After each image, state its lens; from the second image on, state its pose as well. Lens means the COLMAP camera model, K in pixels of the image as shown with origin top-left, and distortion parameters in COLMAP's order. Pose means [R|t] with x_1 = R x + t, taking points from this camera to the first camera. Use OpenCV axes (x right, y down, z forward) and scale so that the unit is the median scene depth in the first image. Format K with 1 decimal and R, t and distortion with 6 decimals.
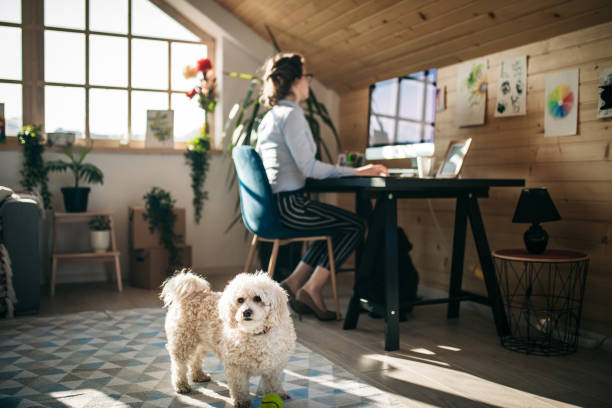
lens RADIAL K [[620.0, 0, 306.0], [0, 620.0, 204.0], [0, 0, 1]] dist [-0.067762, 0.115556]
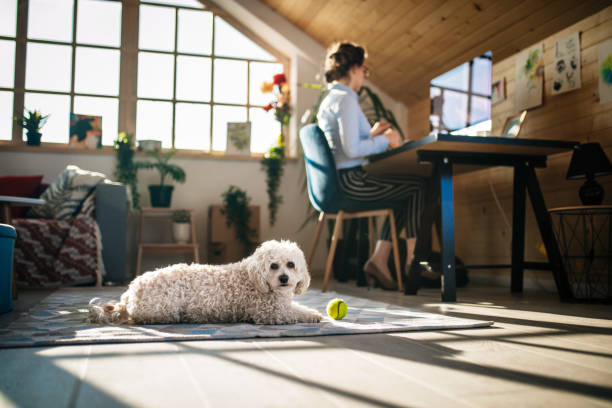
lens RADIAL K [[620.0, 0, 306.0], [0, 620.0, 204.0], [0, 0, 1]] dist [-0.067762, 0.115556]
pose [[0.990275, -0.012642, -0.138547, 0.033353], [-0.002832, 0.993825, -0.110926, 0.130381], [0.139094, 0.110240, 0.984124, -0.041847]]
